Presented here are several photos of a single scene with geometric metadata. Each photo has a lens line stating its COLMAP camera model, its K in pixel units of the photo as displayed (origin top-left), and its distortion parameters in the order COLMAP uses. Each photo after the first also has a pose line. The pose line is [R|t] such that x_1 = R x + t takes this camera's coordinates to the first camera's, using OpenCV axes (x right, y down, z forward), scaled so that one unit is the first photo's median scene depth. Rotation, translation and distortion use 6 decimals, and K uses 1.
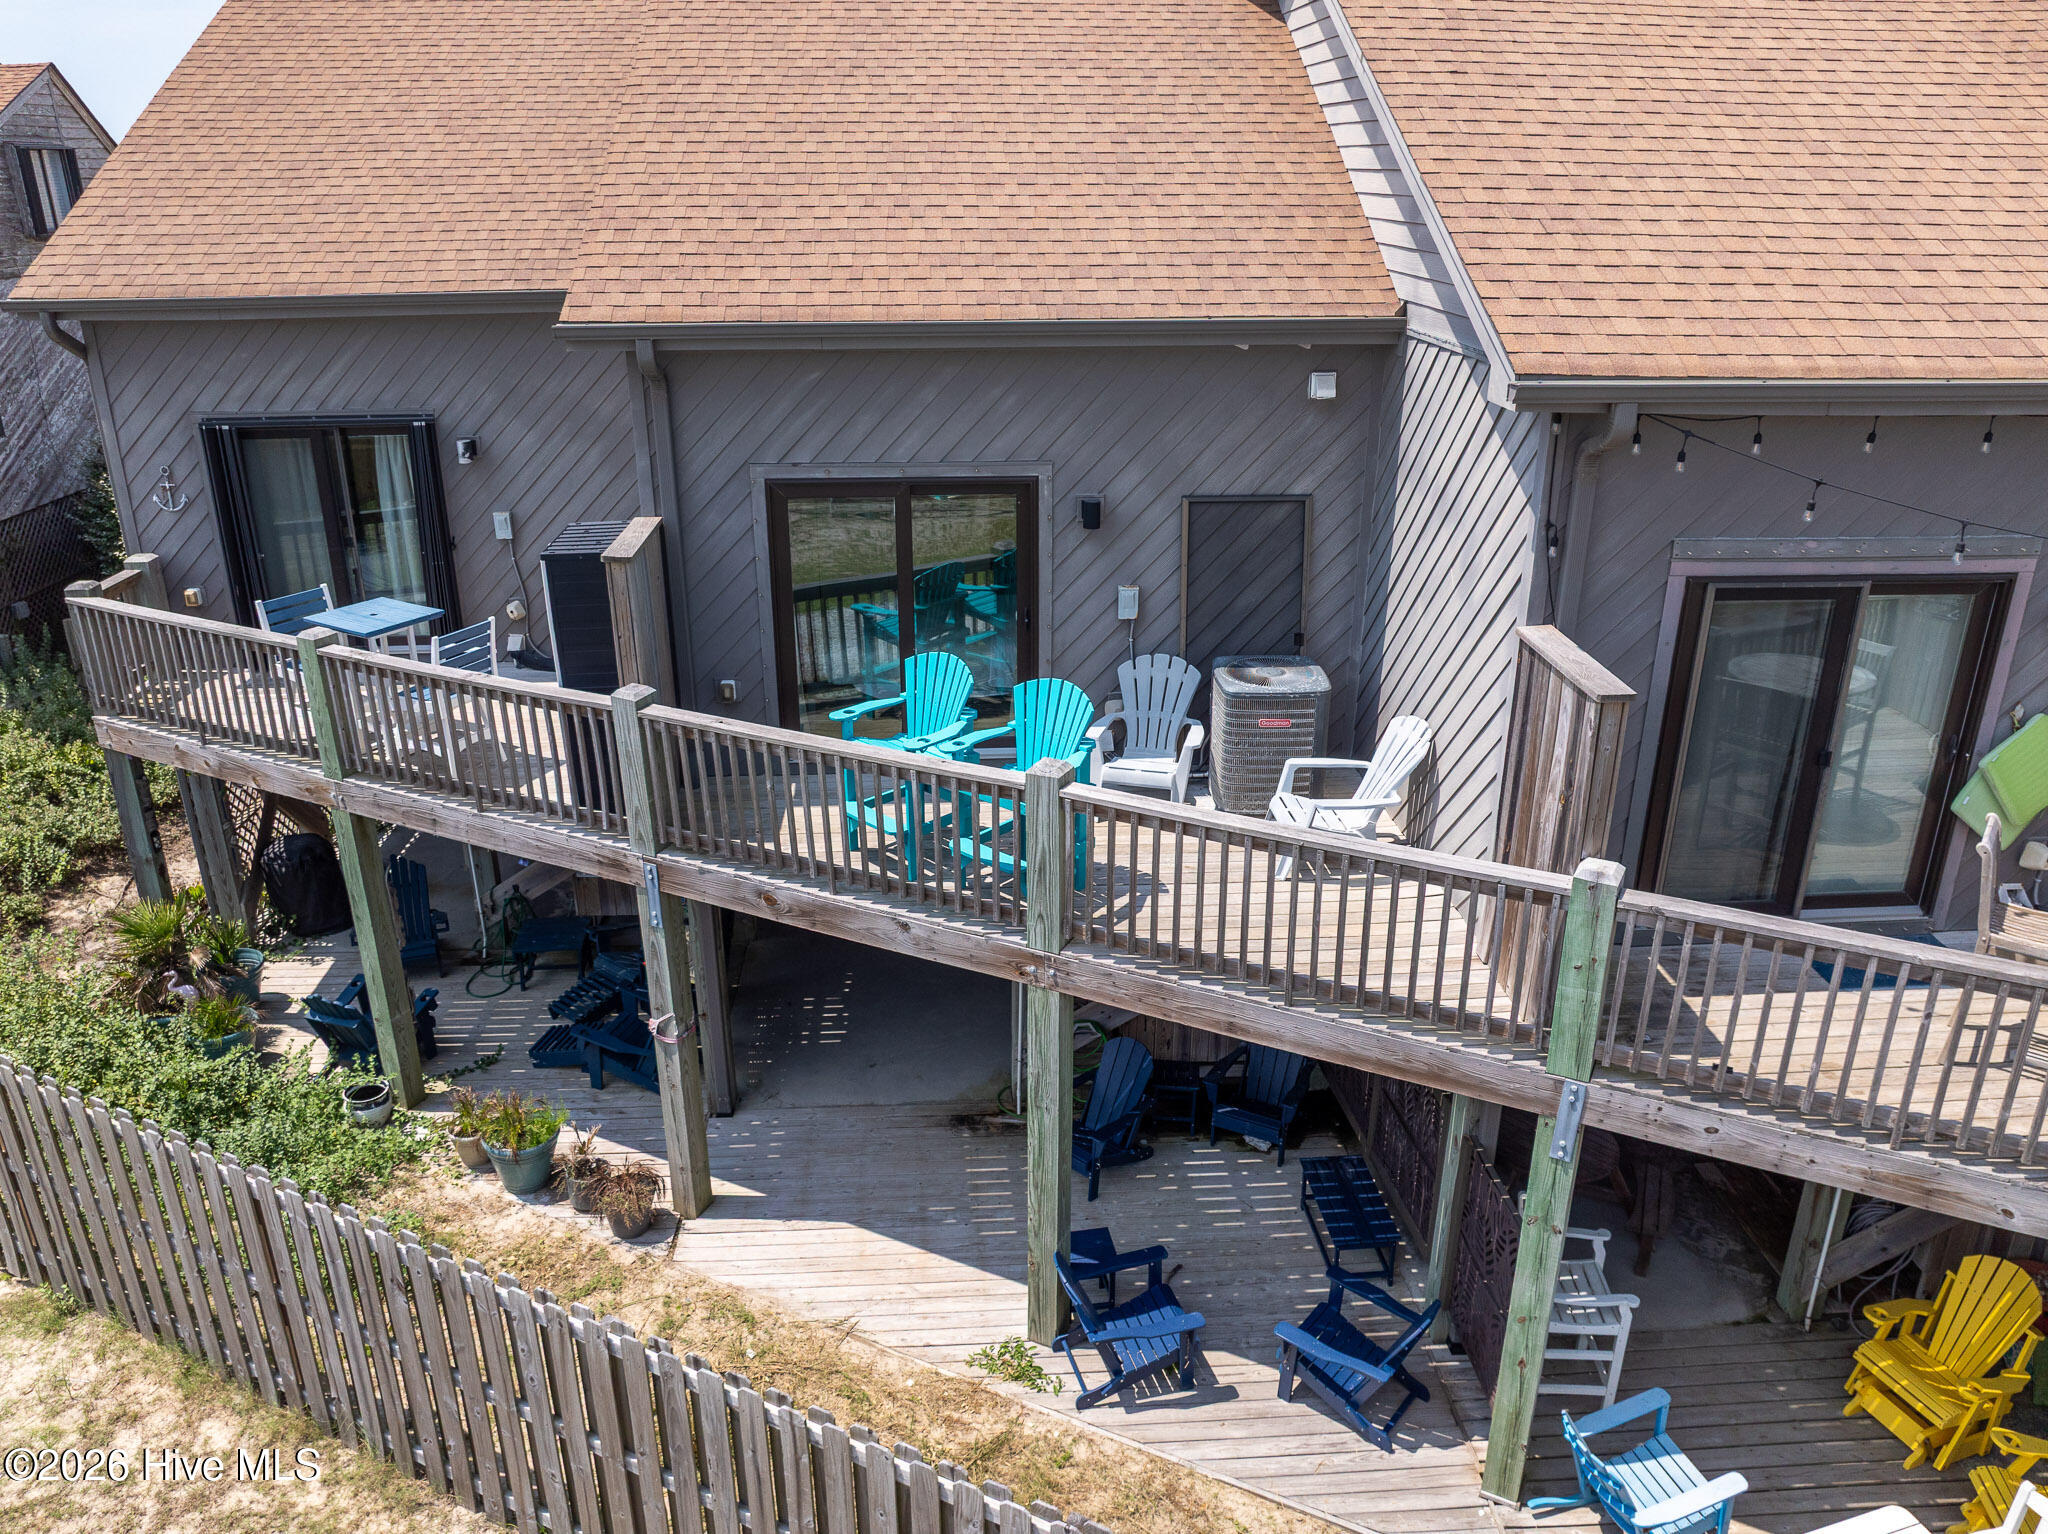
lens RADIAL K [[1463.0, 0, 1031.1], [0, 1463.0, 751.8], [0, 0, 1]] dist [-0.037986, -0.000317]
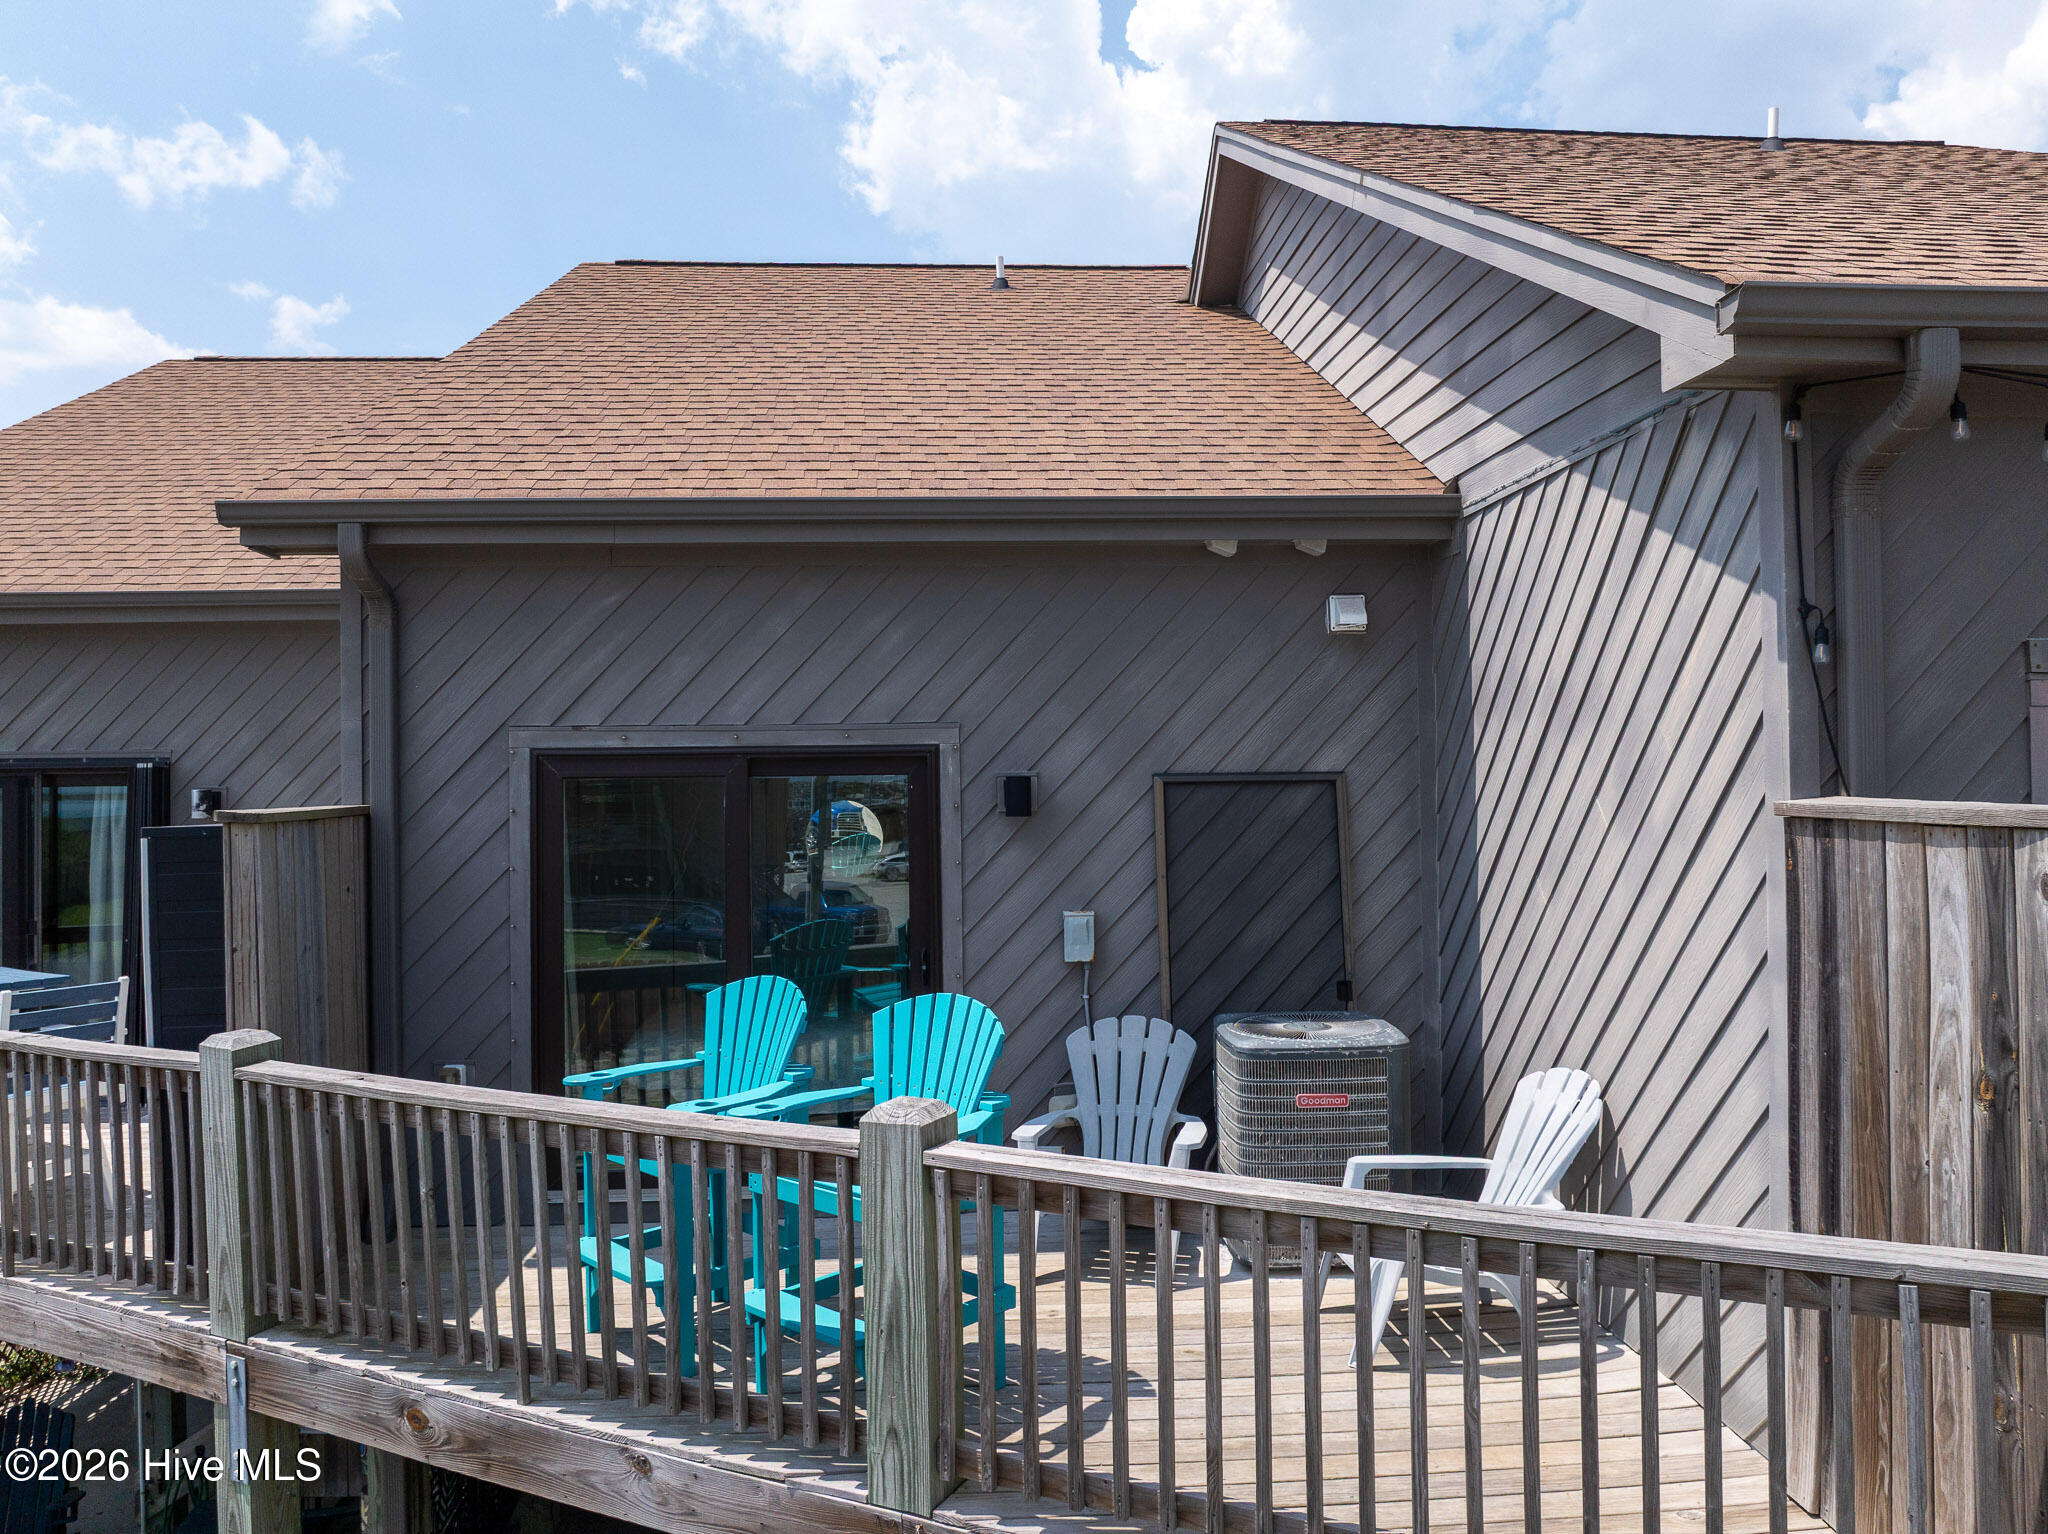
lens RADIAL K [[1419.4, 0, 1030.5], [0, 1419.4, 770.0], [0, 0, 1]] dist [-0.038829, 0.001383]
pose [[0.999899, -0.014061, 0.002222, 0.048263], [0.013842, 0.923944, -0.382278, 0.077700], [0.003322, 0.382270, 0.924045, 0.419432]]
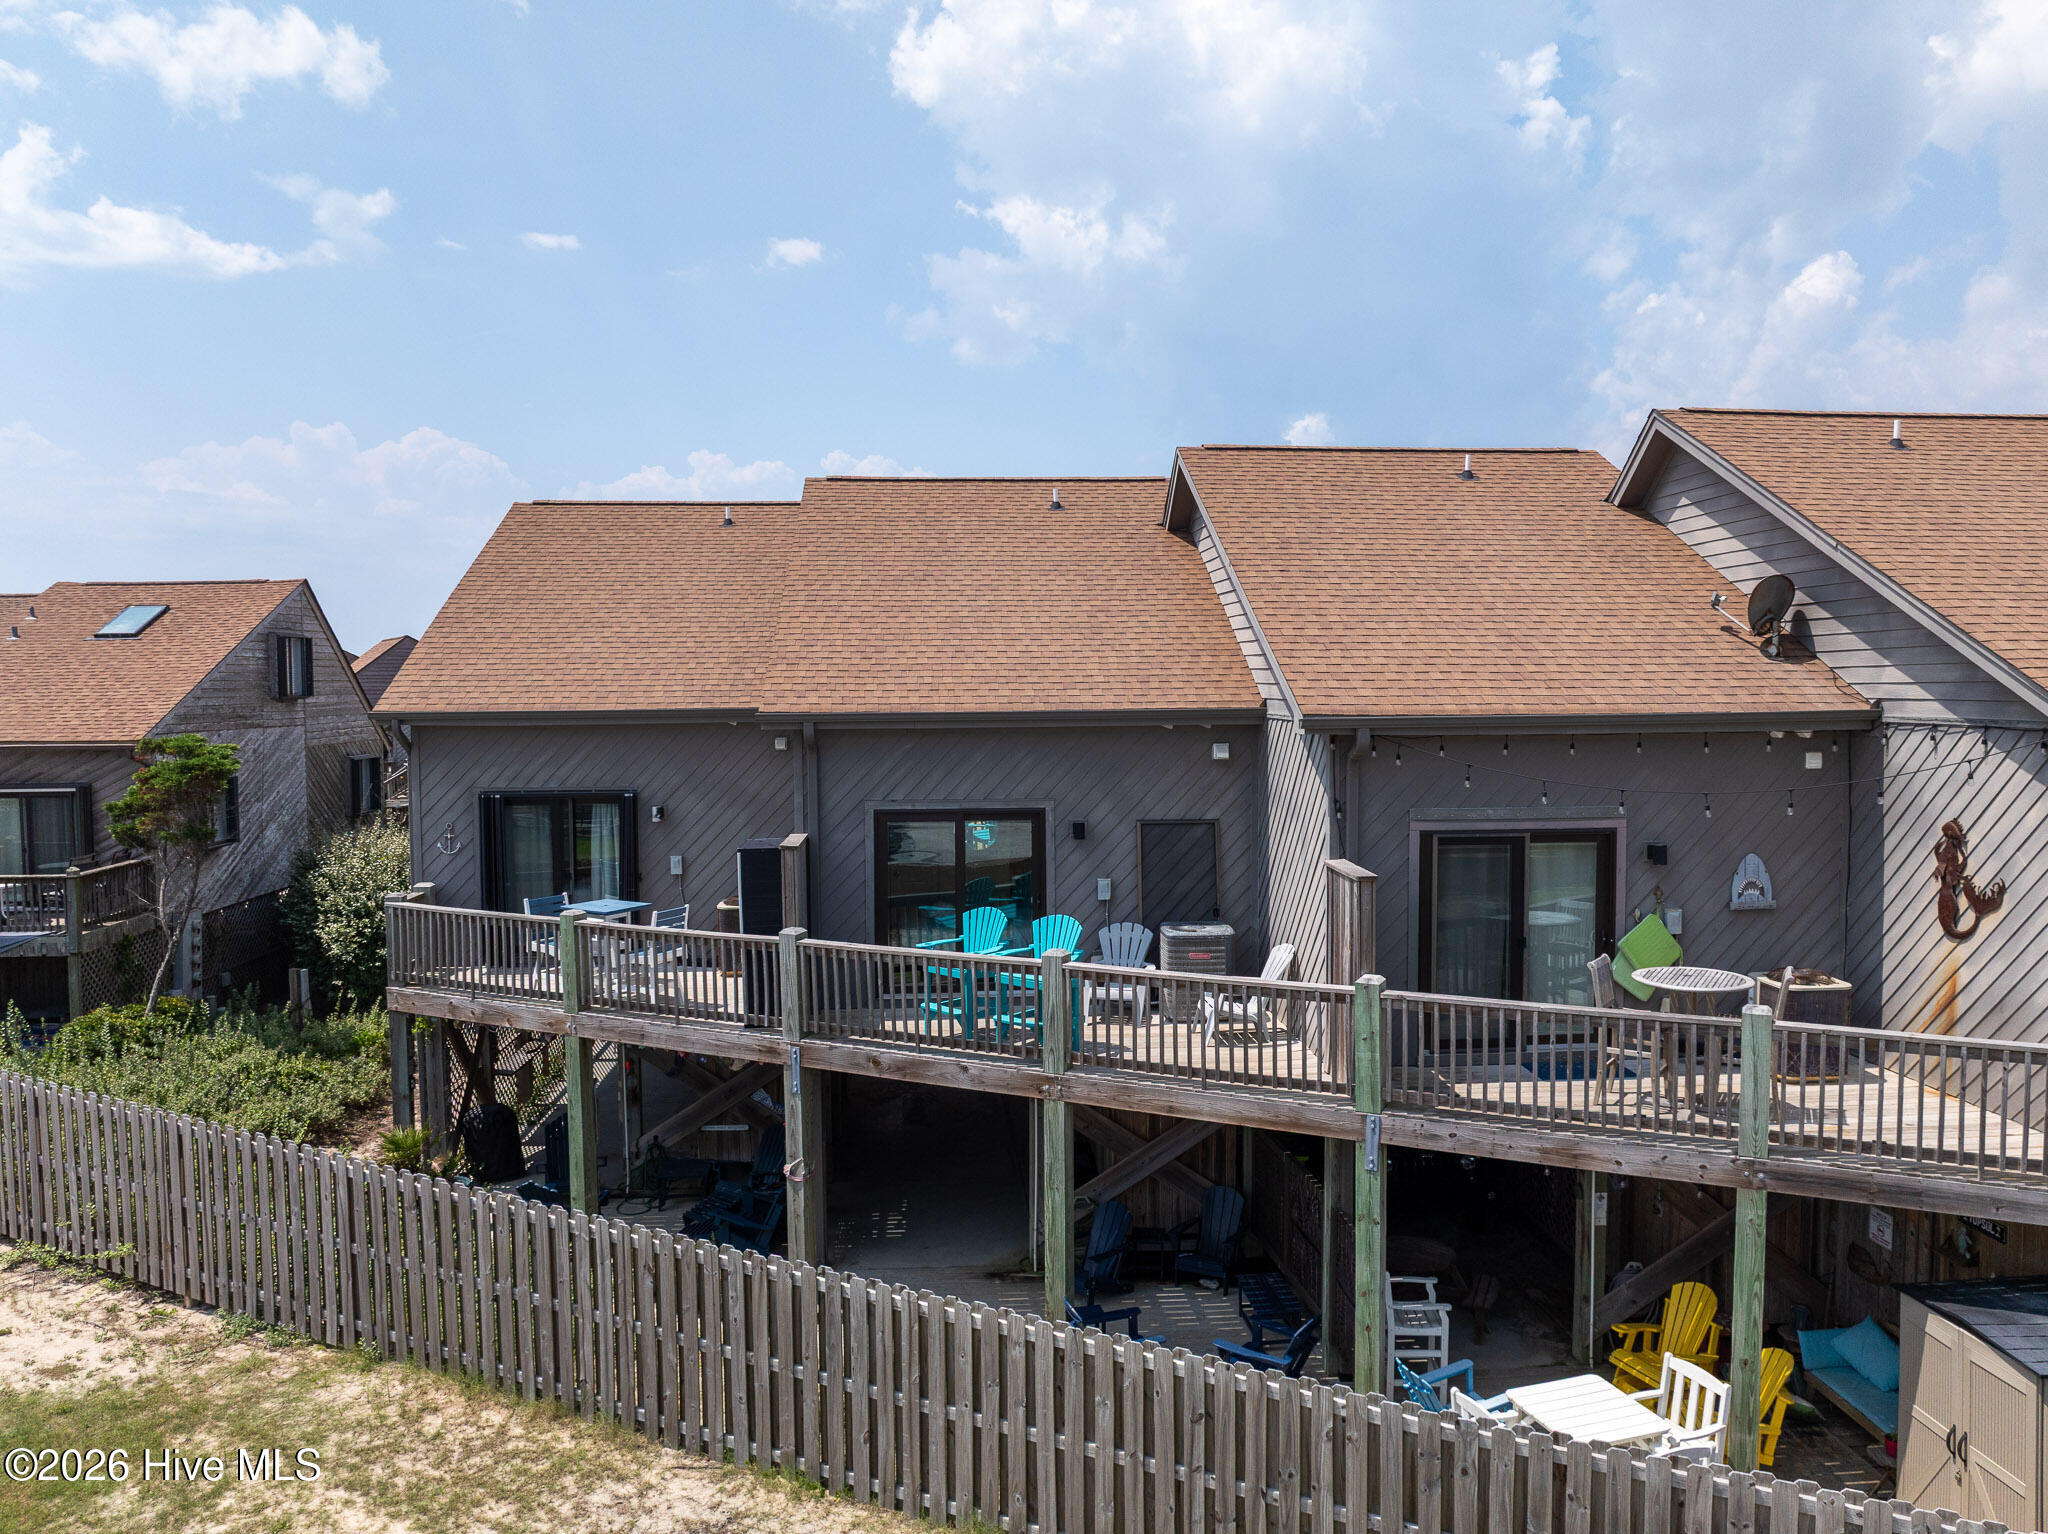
lens RADIAL K [[1463.0, 0, 1031.1], [0, 1463.0, 751.8], [0, 0, 1]] dist [-0.037986, -0.000317]
pose [[0.999954, -0.008116, 0.005085, -0.019204], [0.009330, 0.945253, -0.326204, 0.287838], [-0.002159, 0.326236, 0.945286, -0.554386]]
